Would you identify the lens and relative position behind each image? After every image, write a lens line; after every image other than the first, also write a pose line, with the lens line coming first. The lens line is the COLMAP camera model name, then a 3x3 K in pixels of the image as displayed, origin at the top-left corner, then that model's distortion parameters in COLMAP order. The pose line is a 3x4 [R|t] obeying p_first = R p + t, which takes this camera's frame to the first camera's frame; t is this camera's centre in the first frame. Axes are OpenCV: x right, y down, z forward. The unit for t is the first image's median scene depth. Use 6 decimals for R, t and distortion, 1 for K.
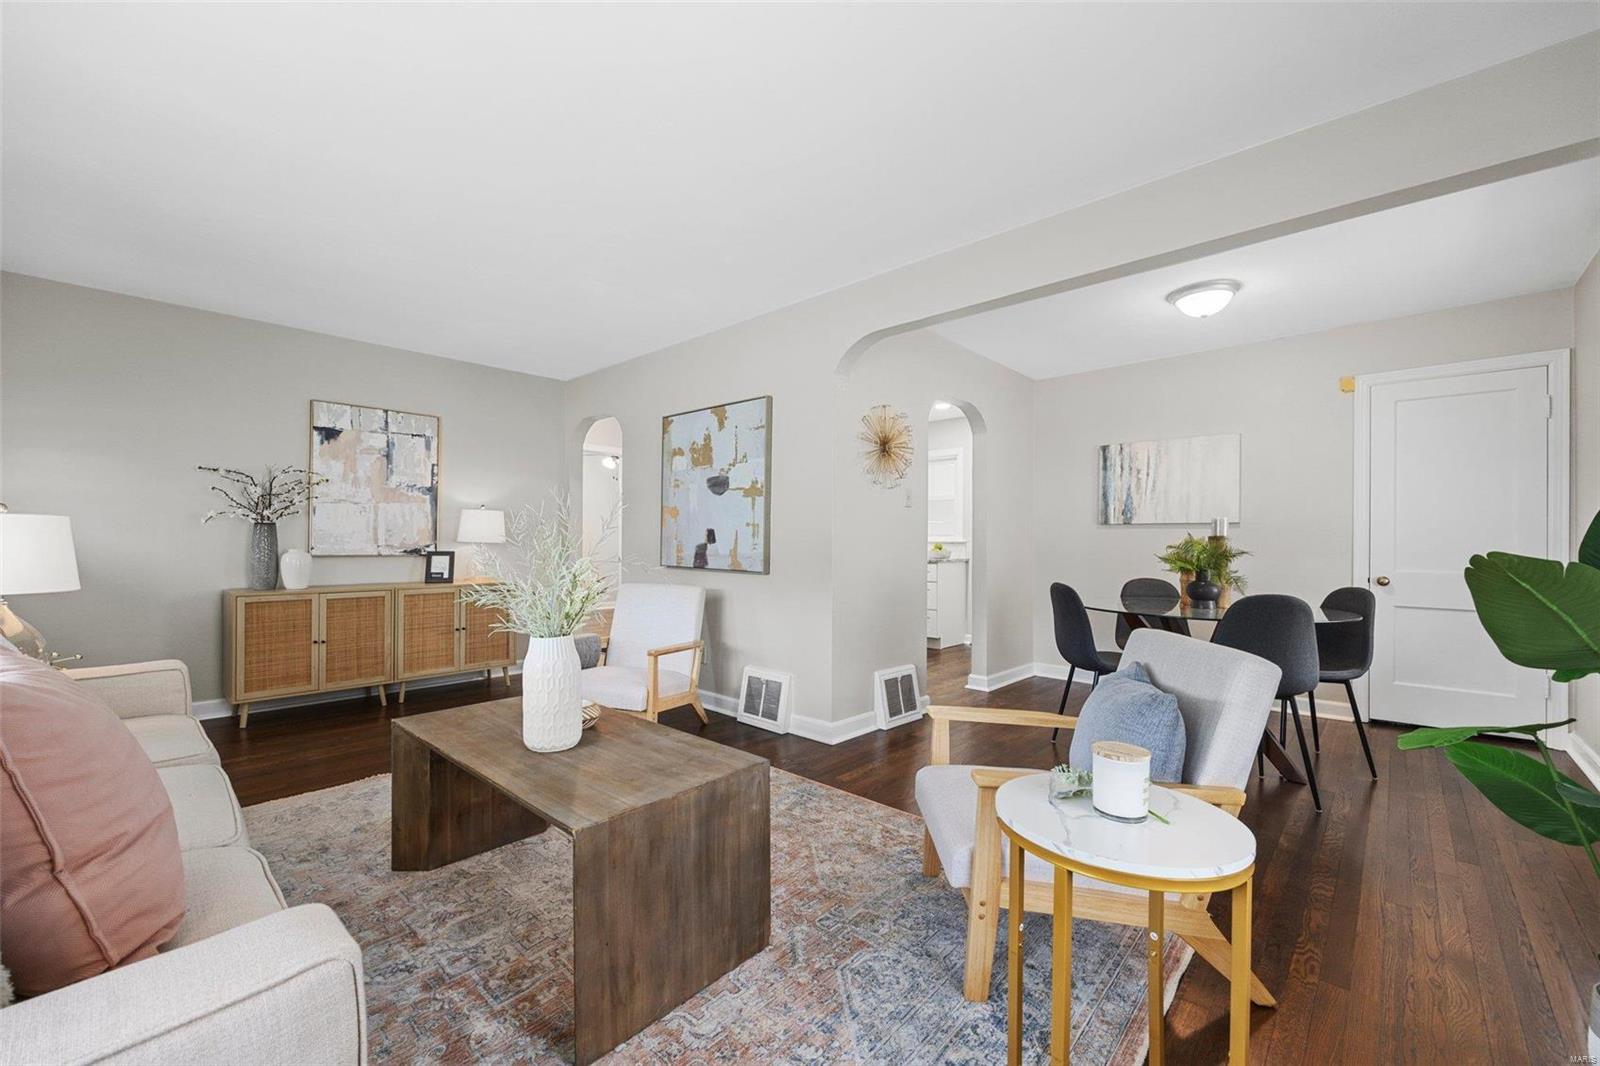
lens RADIAL K [[658.4, 0, 794.4], [0, 658.4, 540.1], [0, 0, 1]] dist [0.003761, 0.000827]
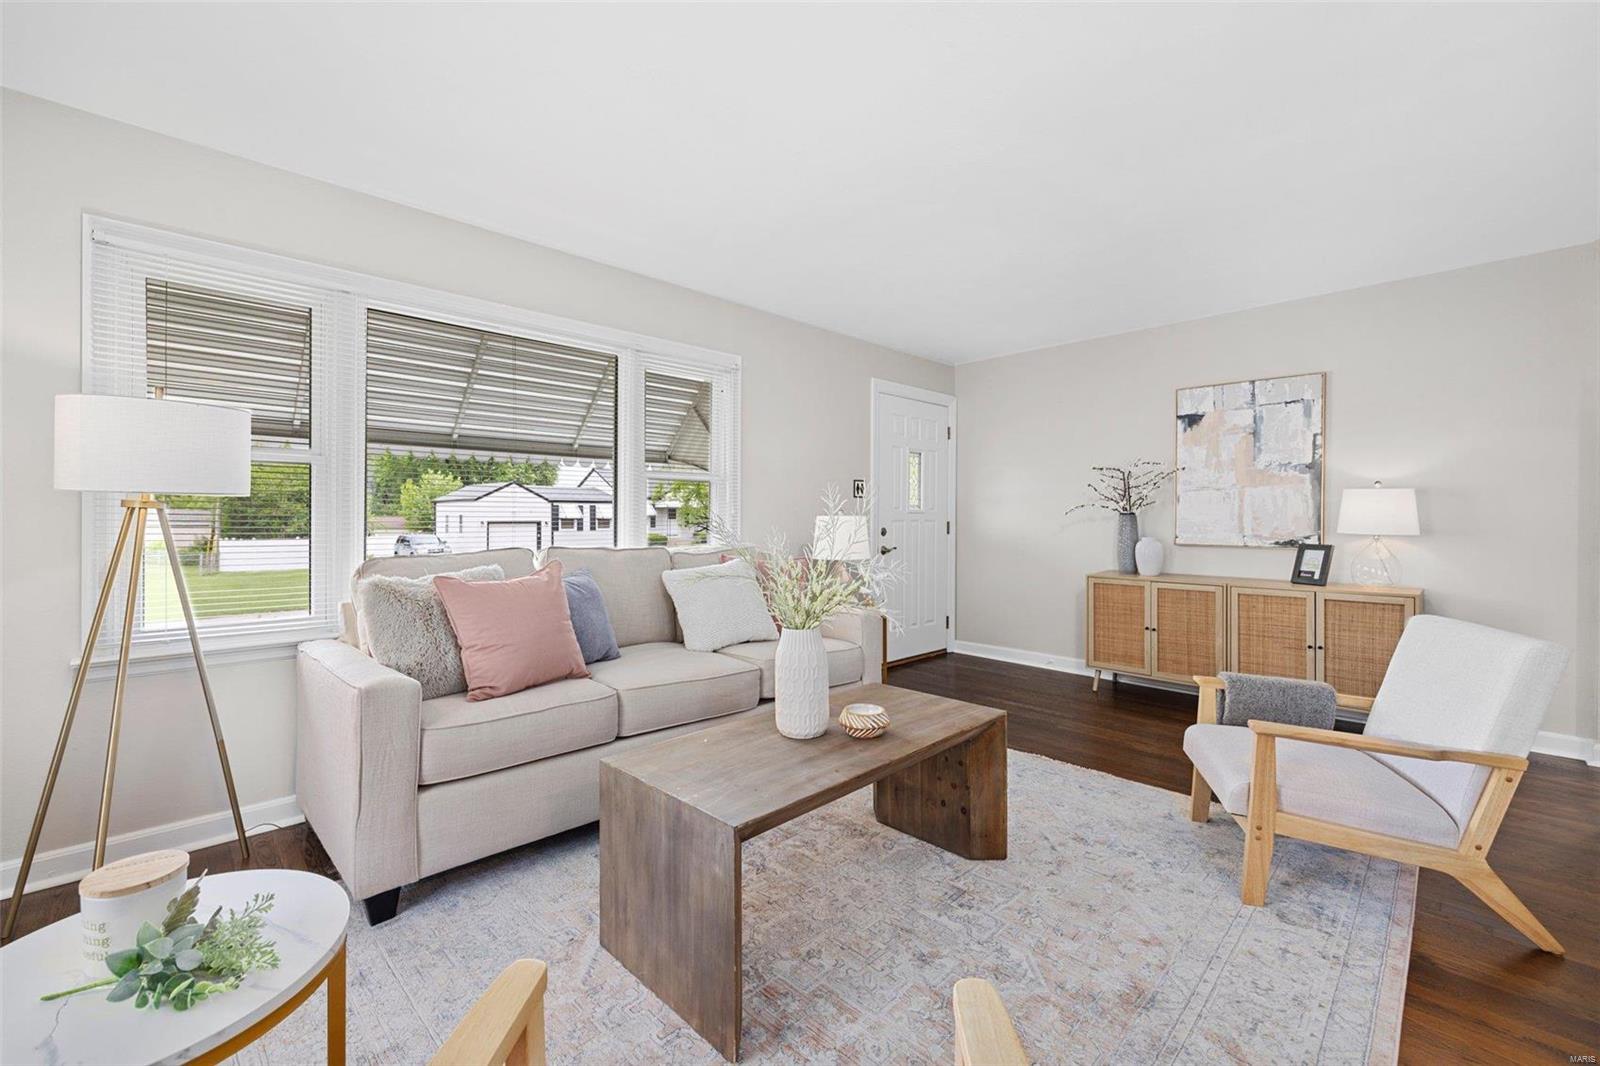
lens RADIAL K [[658.4, 0, 787.5], [0, 658.4, 519.5], [0, 0, 1]] dist [0.003761, 0.000827]
pose [[-0.048511, -0.002565, -0.998819, 0.296753], [-0.000888, 0.999996, -0.002525, -0.010727], [0.998822, 0.000764, -0.048513, 0.442746]]
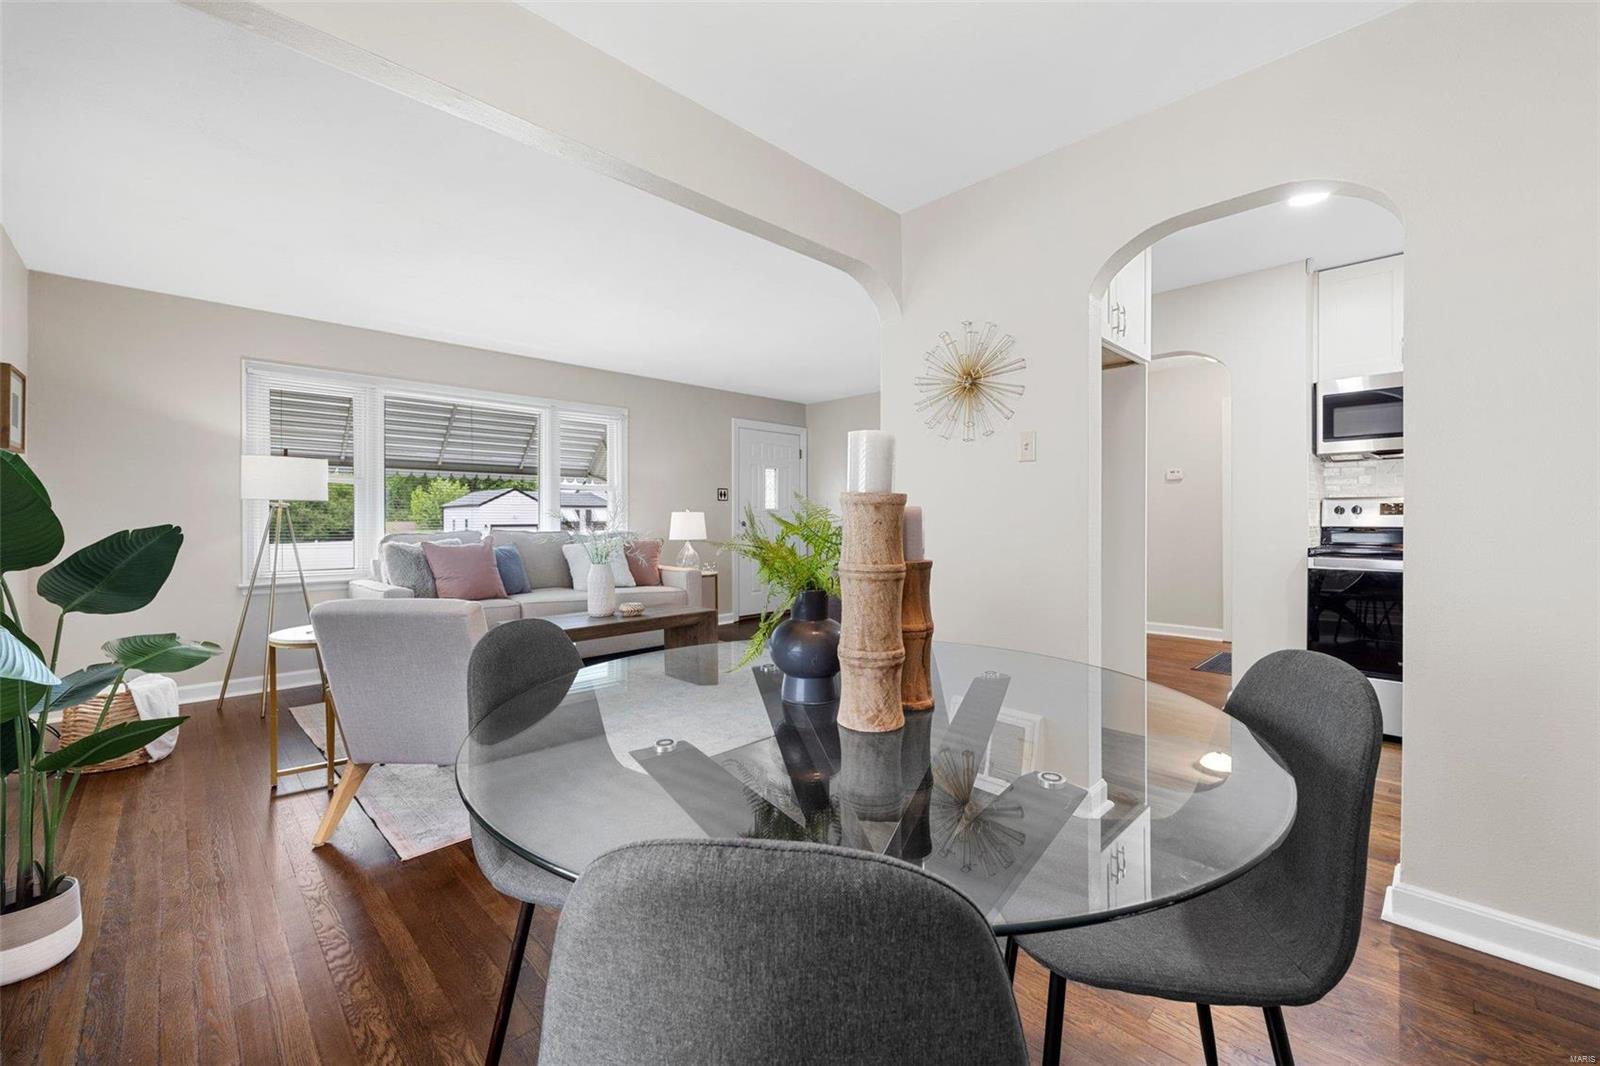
lens RADIAL K [[658.4, 0, 801.5], [0, 658.4, 529.4], [0, 0, 1]] dist [0.003761, 0.000827]
pose [[-0.049079, 0.008627, -0.998758, 0.660215], [0.008486, 0.999930, 0.008220, 0.003233], [0.998759, -0.008072, -0.049149, 0.692370]]
